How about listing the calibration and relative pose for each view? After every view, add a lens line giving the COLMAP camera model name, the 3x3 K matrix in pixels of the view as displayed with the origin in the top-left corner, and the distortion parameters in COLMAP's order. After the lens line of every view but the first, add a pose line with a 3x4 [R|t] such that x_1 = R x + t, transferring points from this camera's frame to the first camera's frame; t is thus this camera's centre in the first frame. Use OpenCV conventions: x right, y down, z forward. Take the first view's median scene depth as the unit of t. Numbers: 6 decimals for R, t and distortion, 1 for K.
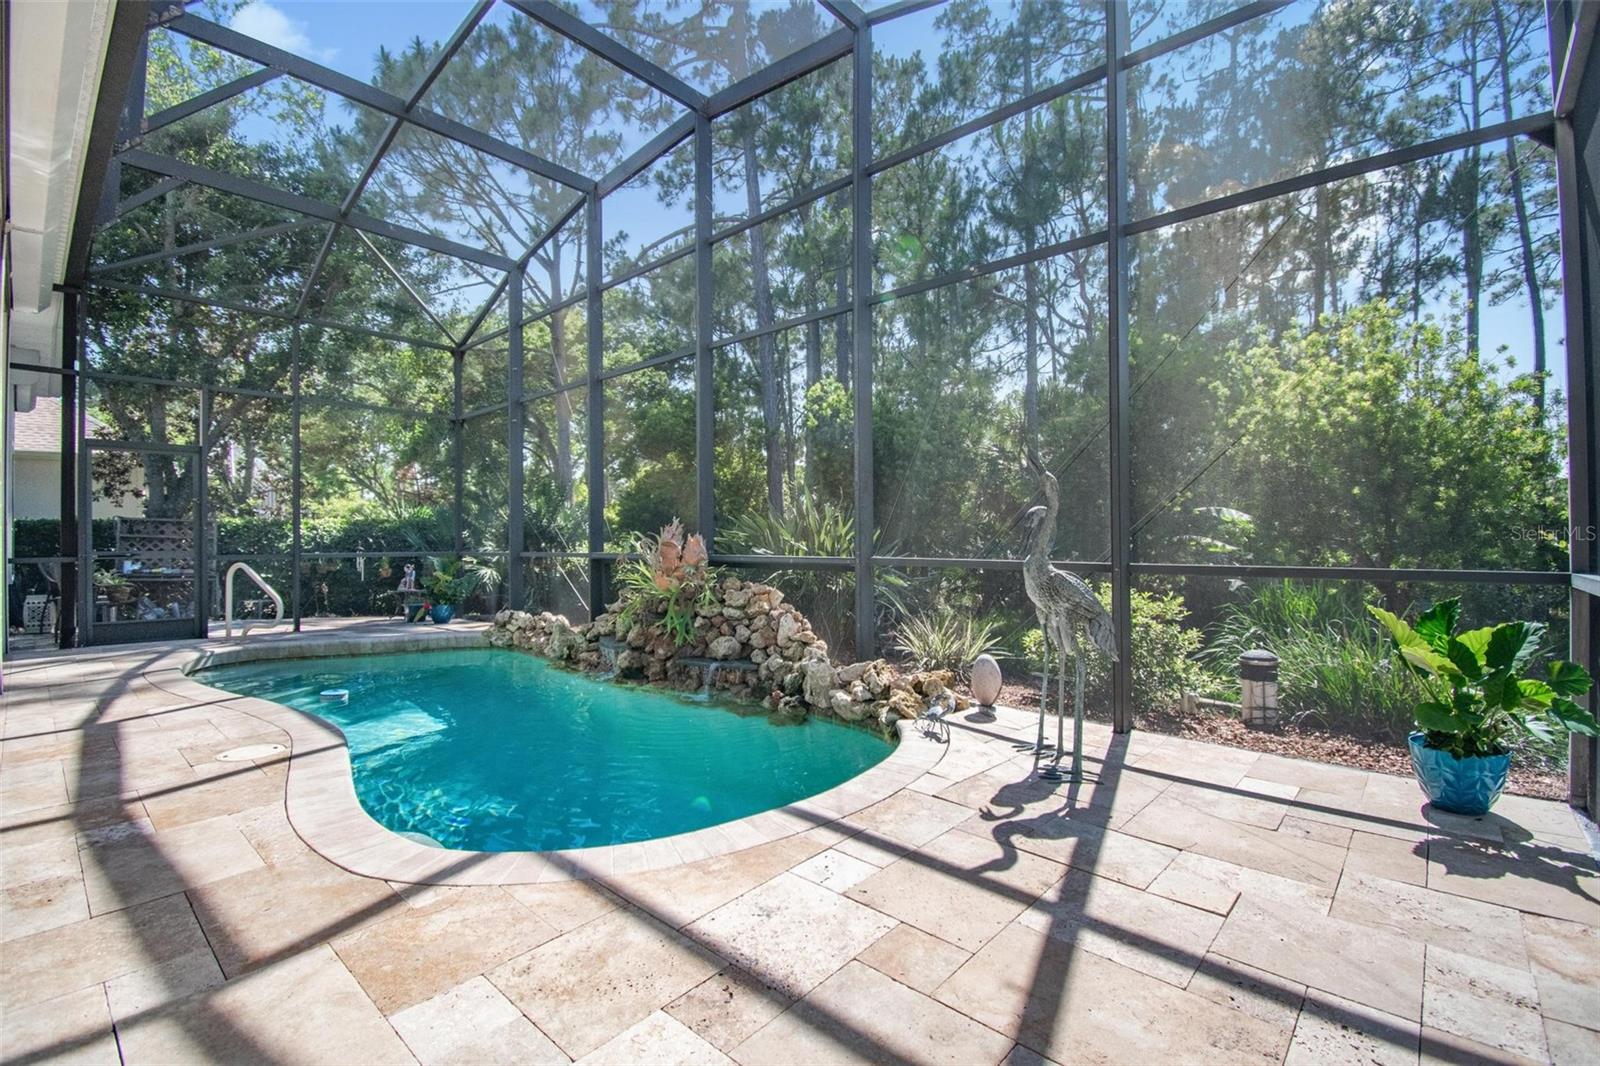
lens RADIAL K [[714.6, 0, 805.3], [0, 714.6, 522.1], [0, 0, 1]] dist [0.001492, -0.005424]
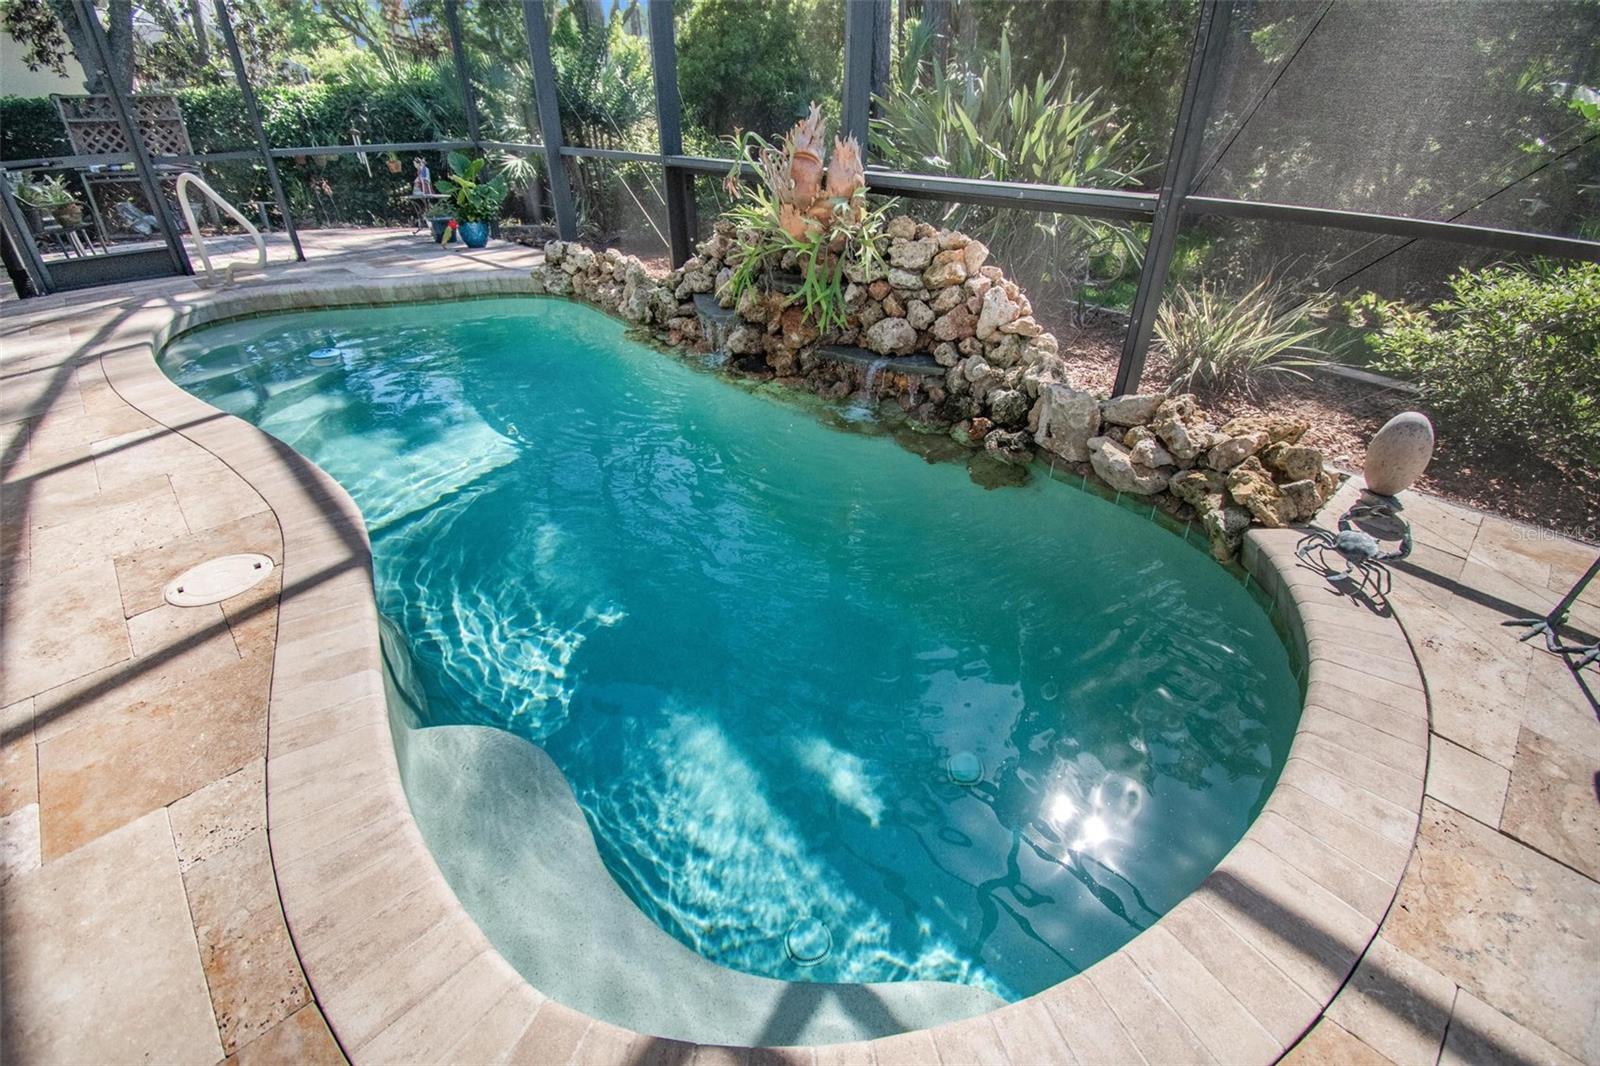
lens RADIAL K [[714.6, 0, 792.2], [0, 714.6, 539.1], [0, 0, 1]] dist [0.001492, -0.005424]
pose [[0.995735, 0.052661, -0.075752, -0.137257], [-0.003207, 0.840350, 0.542035, -0.024379], [0.092203, -0.539480, 0.836935, 0.315107]]
